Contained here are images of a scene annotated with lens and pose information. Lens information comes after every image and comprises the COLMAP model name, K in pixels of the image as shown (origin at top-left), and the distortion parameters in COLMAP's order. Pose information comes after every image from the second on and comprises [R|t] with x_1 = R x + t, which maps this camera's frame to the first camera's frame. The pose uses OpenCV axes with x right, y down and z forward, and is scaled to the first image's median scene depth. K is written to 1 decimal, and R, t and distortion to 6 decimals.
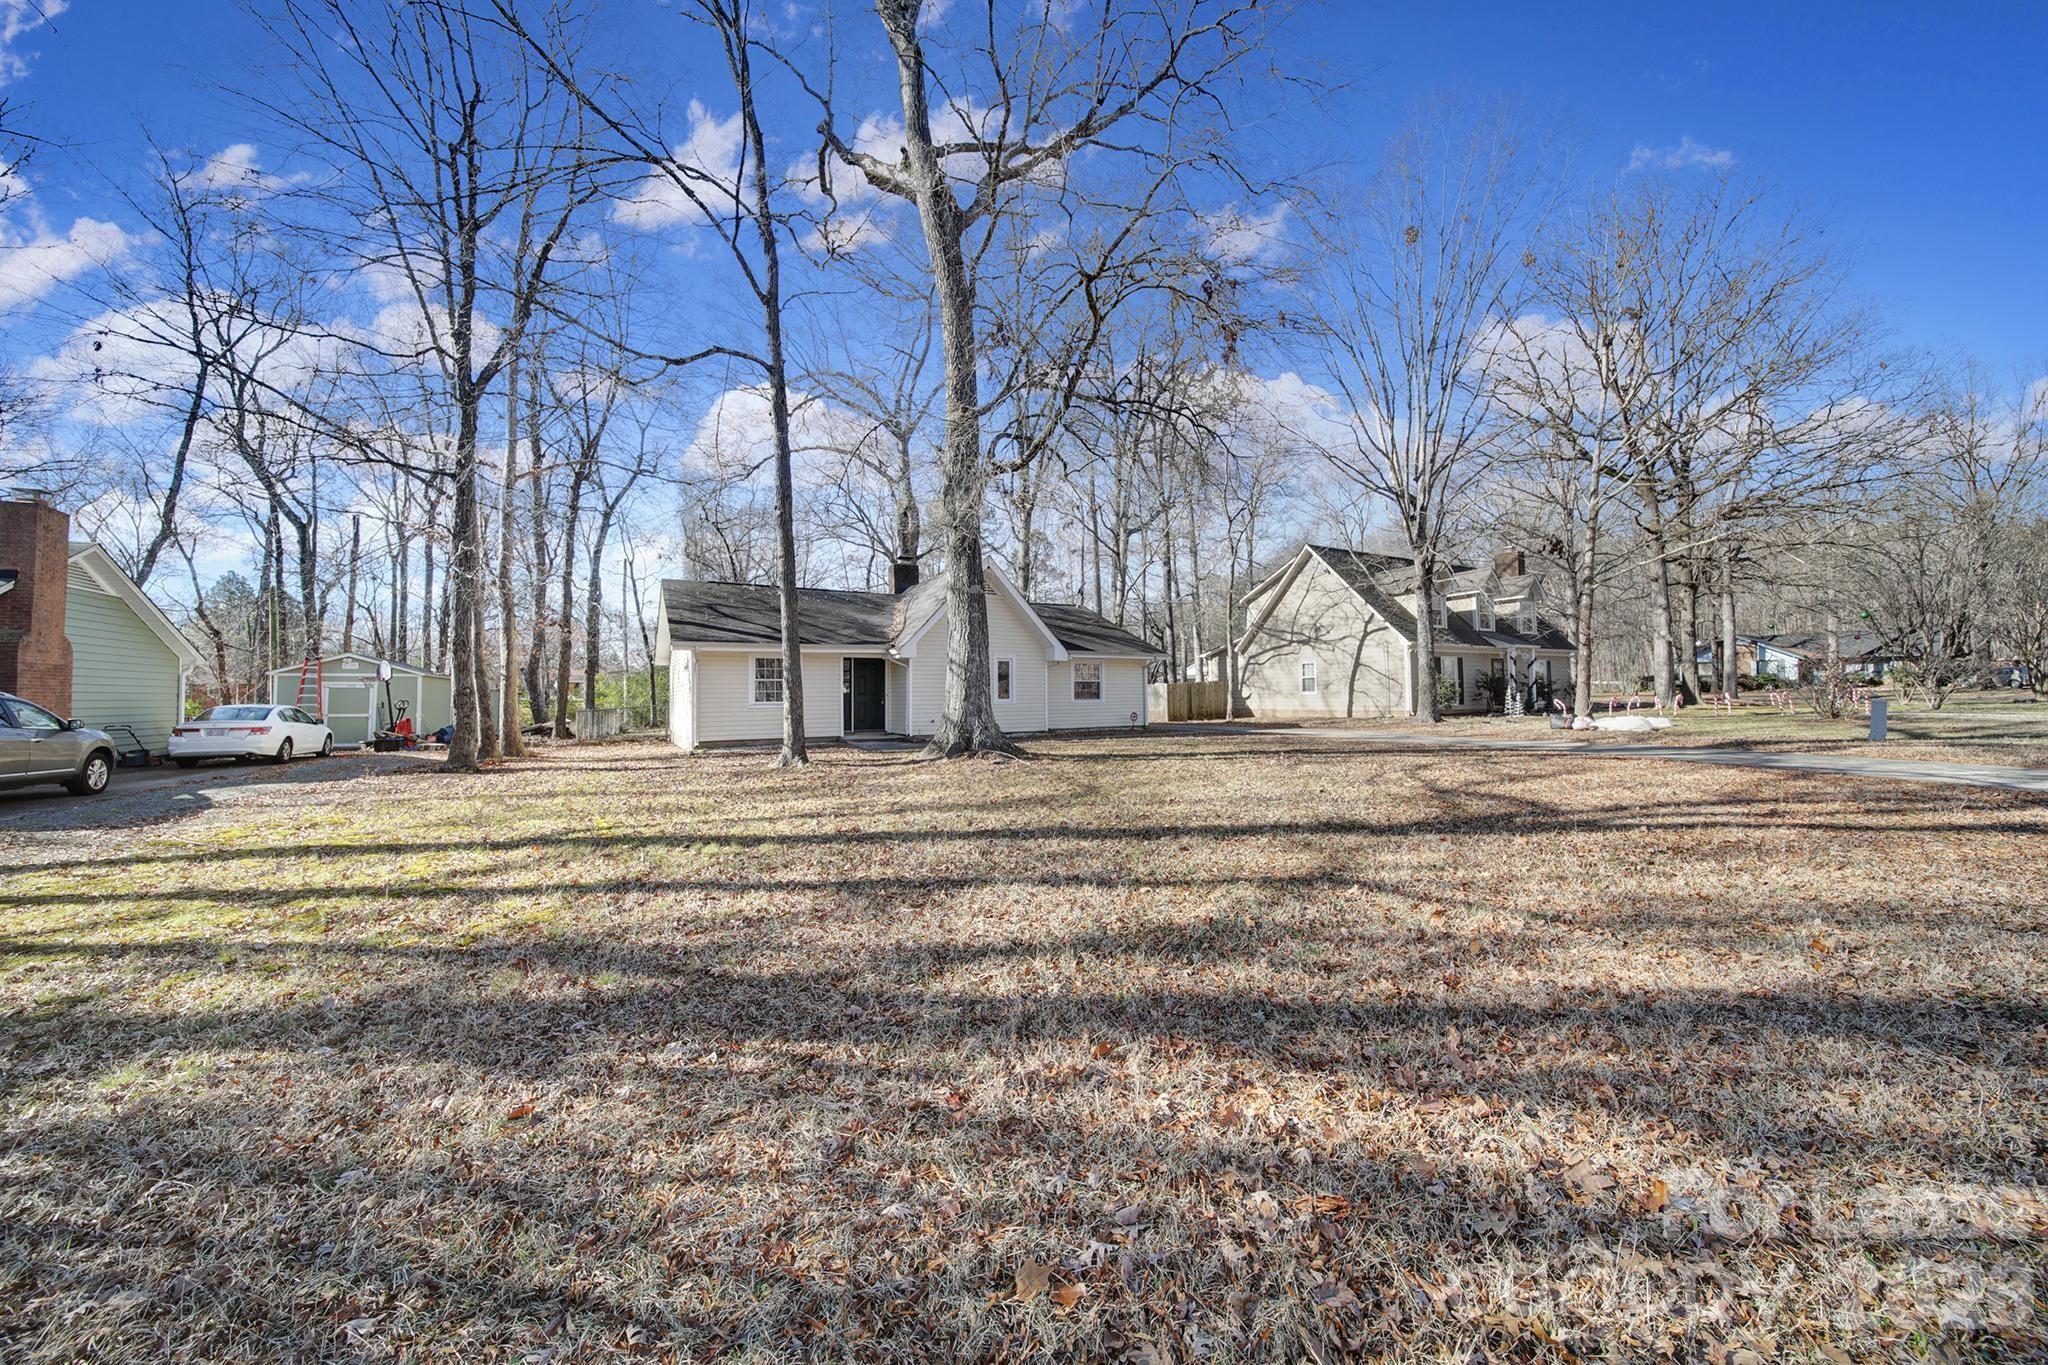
lens RADIAL K [[730.1, 0, 1018.0], [0, 730.1, 673.0], [0, 0, 1]] dist [-0.000455, -0.000073]
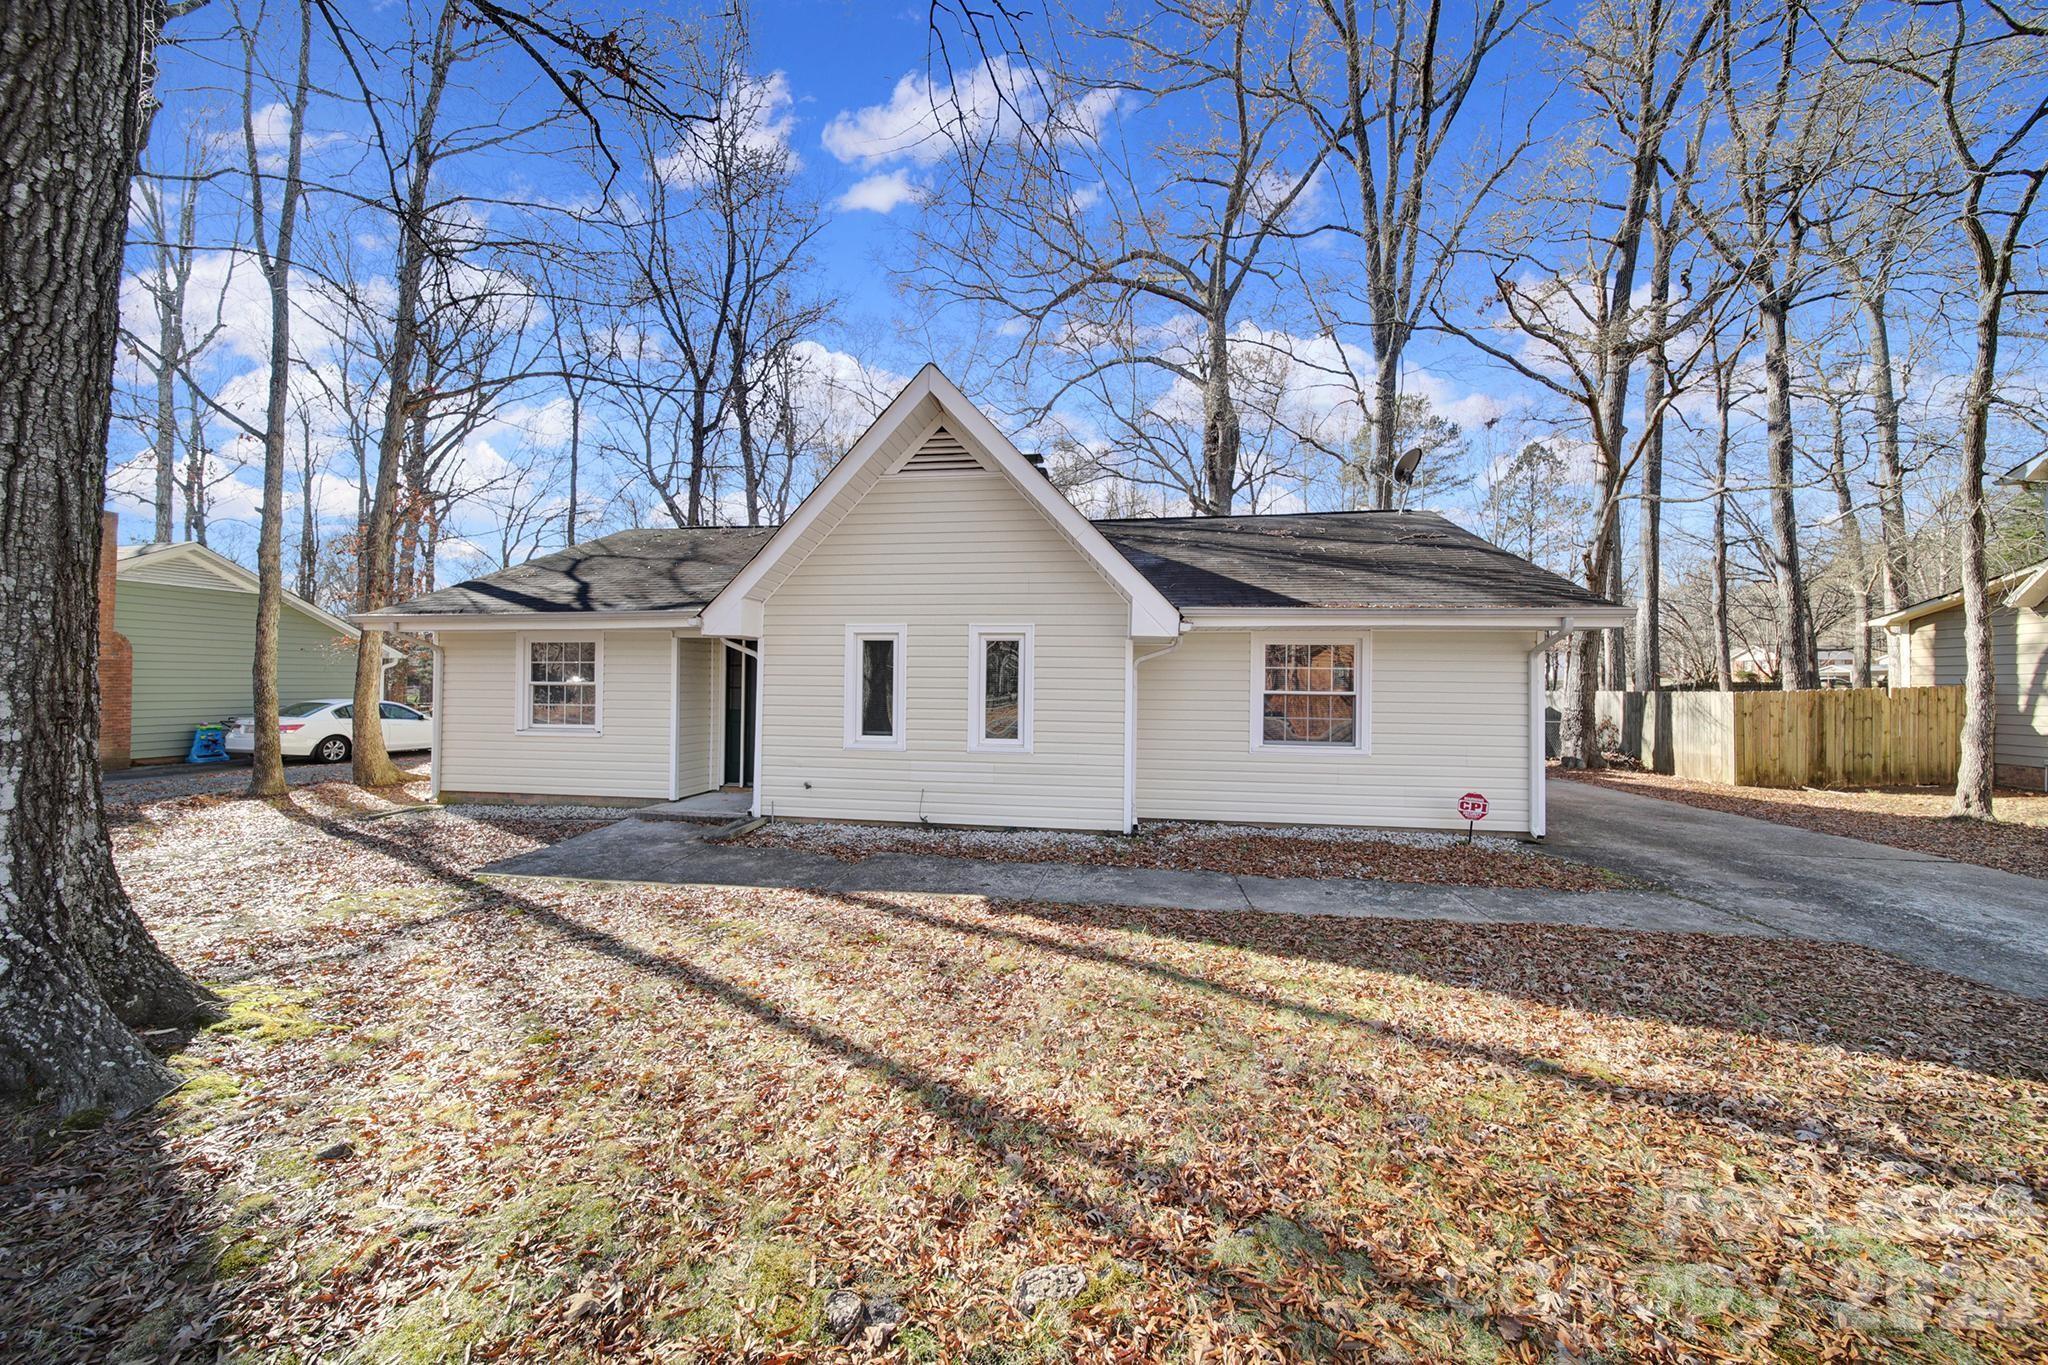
lens RADIAL K [[730.1, 0, 1018.0], [0, 730.1, 673.0], [0, 0, 1]] dist [-0.000455, -0.000073]
pose [[0.800111, 0.006952, -0.599812, 0.148623], [0.000992, 0.999916, 0.012912, -0.001871], [0.599852, -0.010926, 0.800037, 0.495961]]
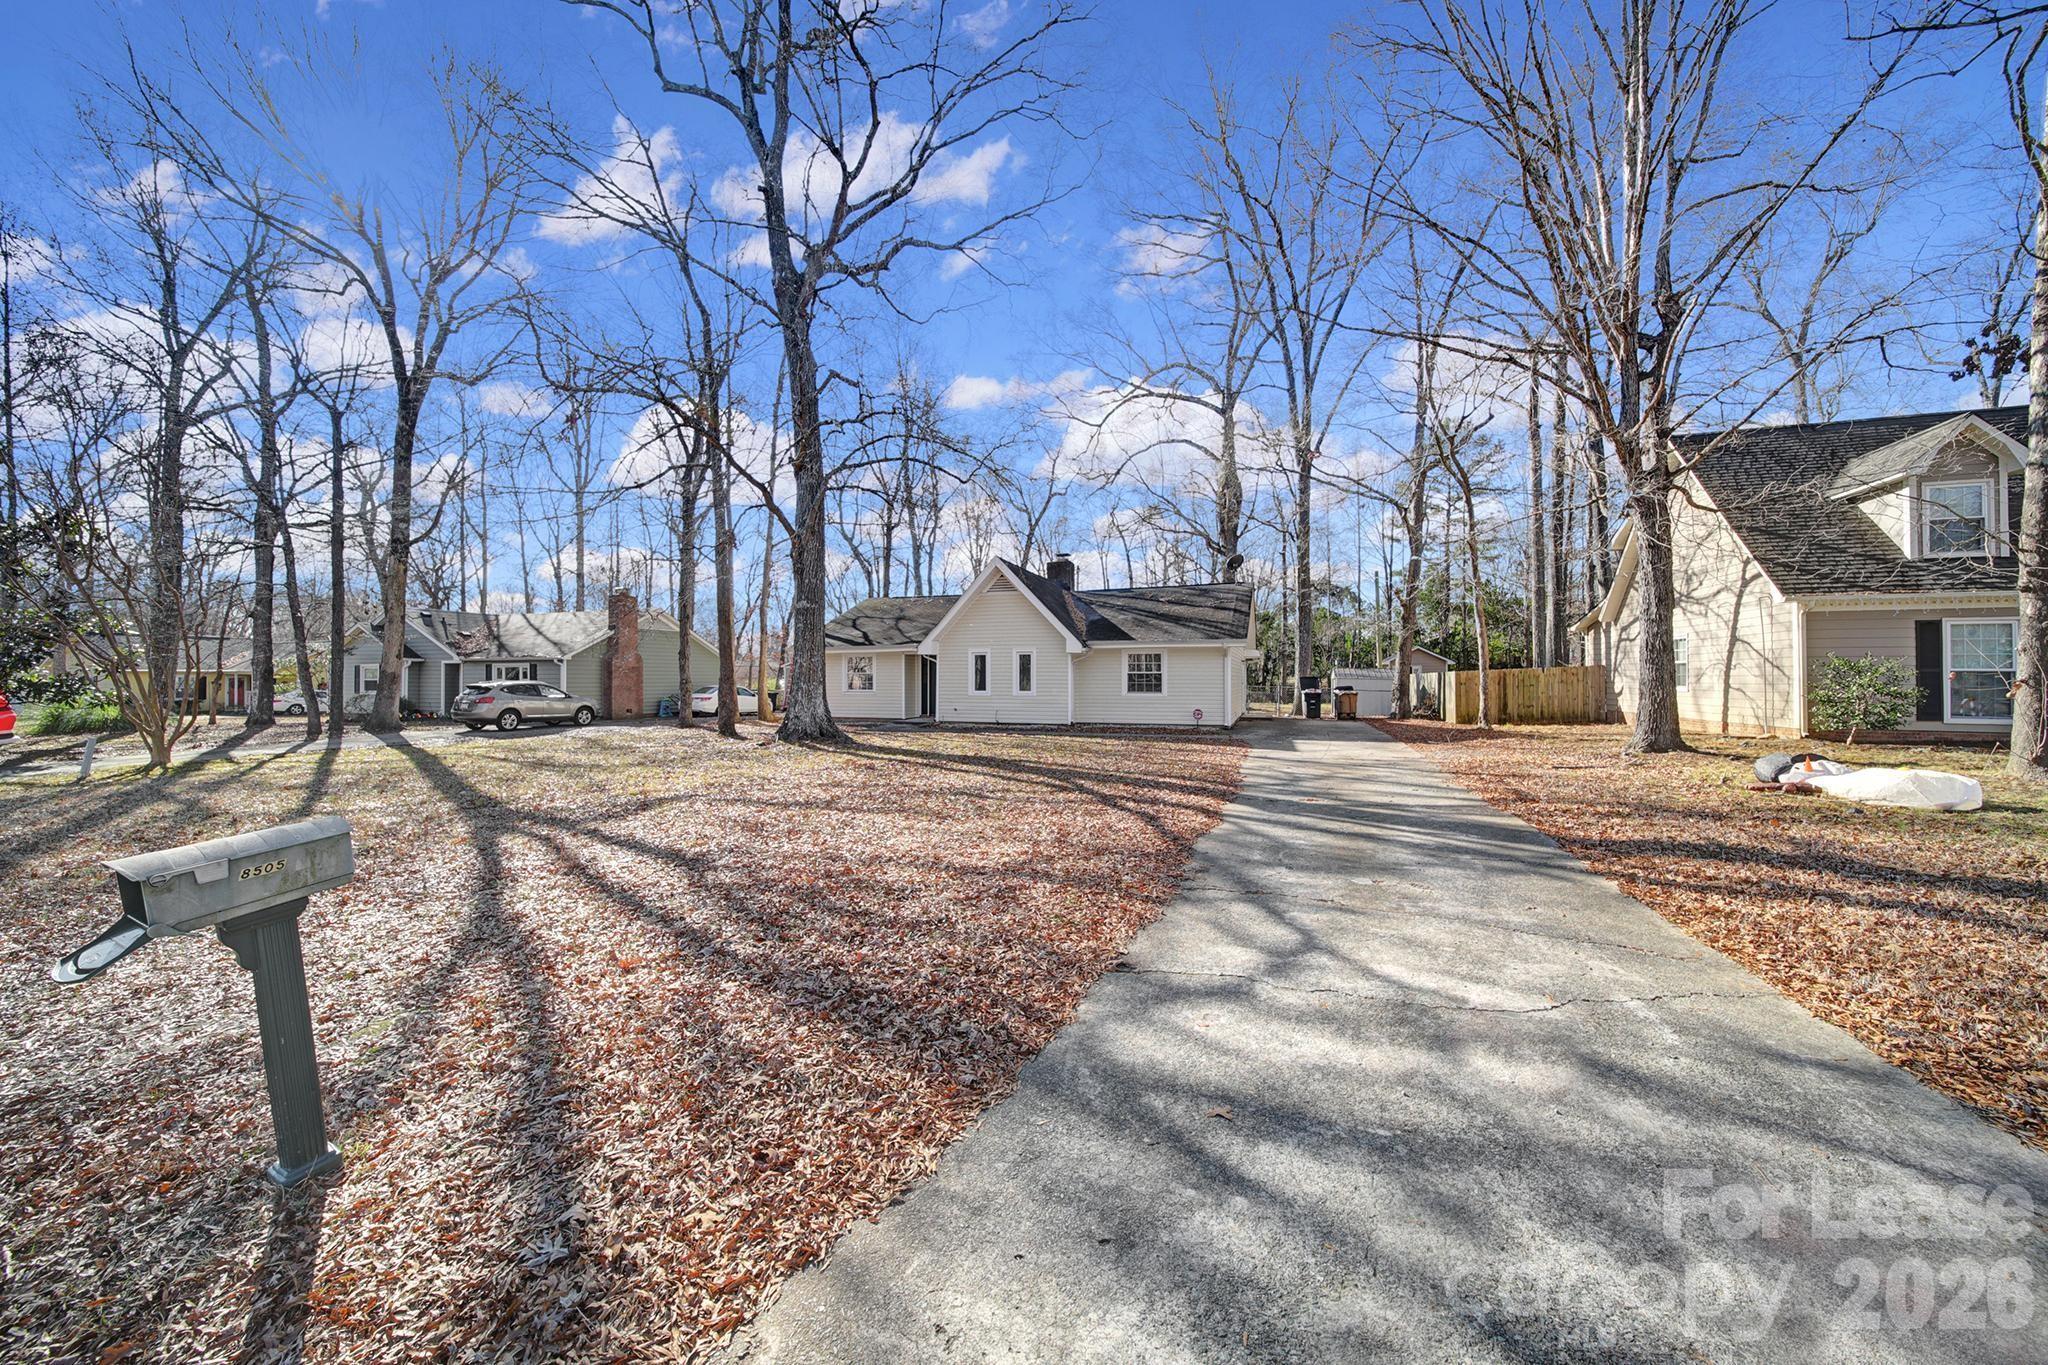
lens RADIAL K [[730.1, 0, 1018.0], [0, 730.1, 673.0], [0, 0, 1]] dist [-0.000455, -0.000073]
pose [[0.677863, 0.003020, -0.735182, 0.496948], [0.017638, 0.999637, 0.020369, -0.006958], [0.734977, -0.026775, 0.677563, 0.222111]]
